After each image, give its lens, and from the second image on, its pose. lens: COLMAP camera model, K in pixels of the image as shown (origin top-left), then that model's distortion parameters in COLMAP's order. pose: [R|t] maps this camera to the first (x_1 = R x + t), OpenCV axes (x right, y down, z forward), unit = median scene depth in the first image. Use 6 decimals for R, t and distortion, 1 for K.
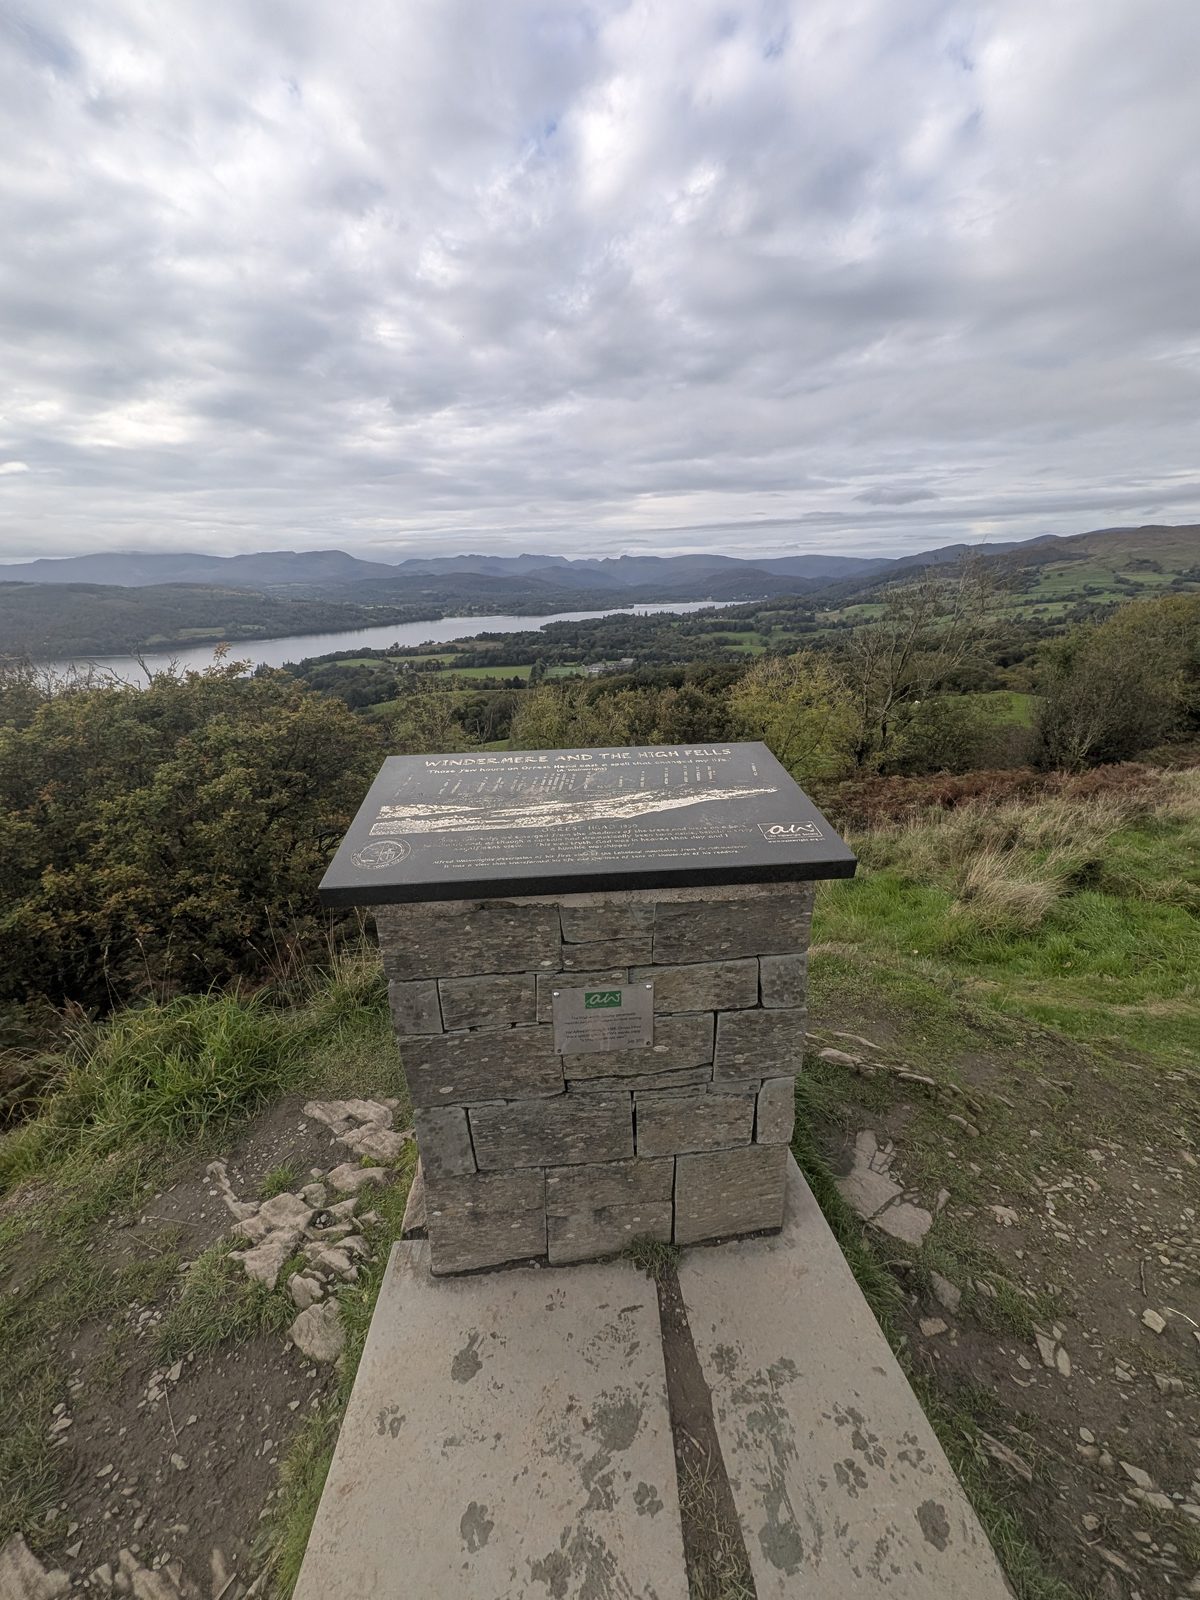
lens RADIAL K [[630.0, 0, 601.0], [0, 630.0, 791.6], [0, 0, 1]] dist [0.007969, -0.001364]
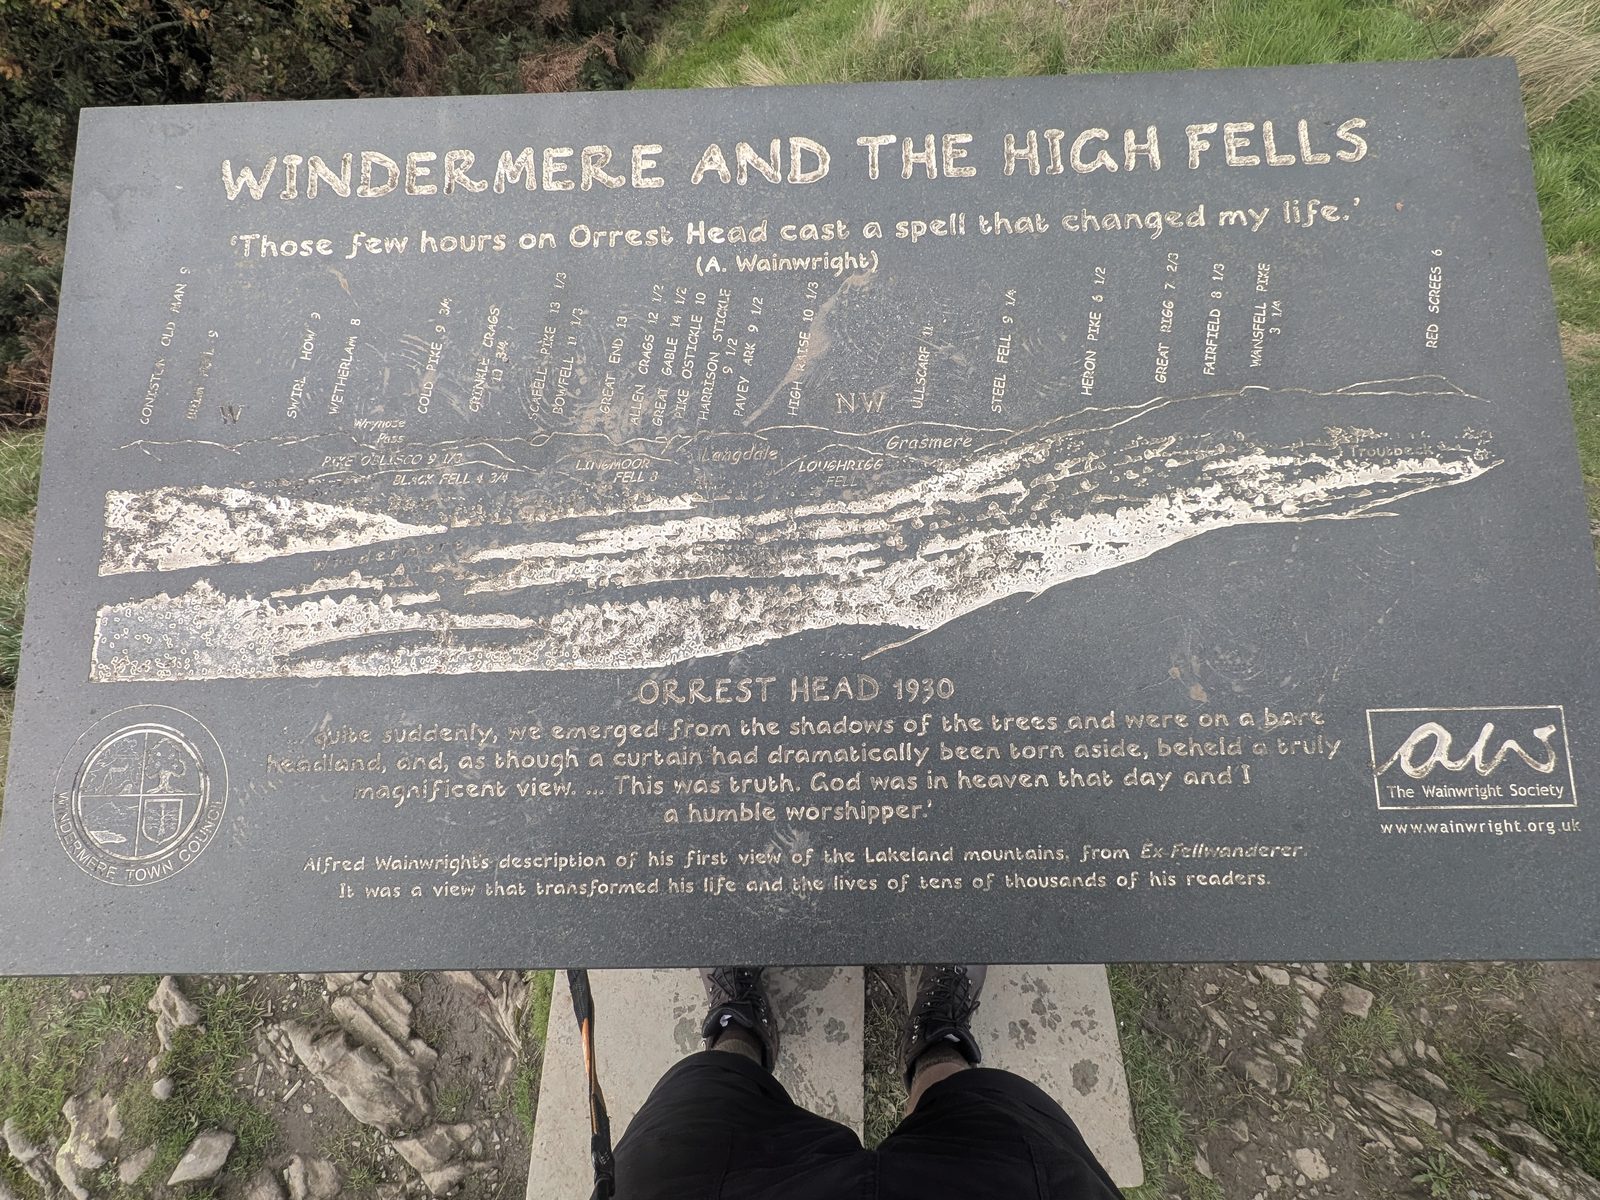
lens RADIAL K [[630.0, 0, 801.0], [0, 630.0, 582.5], [0, 0, 1]] dist [0.007969, -0.001364]
pose [[0.997886, 0.061285, -0.021640, -0.012691], [-0.015629, 0.549452, 0.835379, -0.248309], [0.063086, -0.833275, 0.549248, 0.971715]]
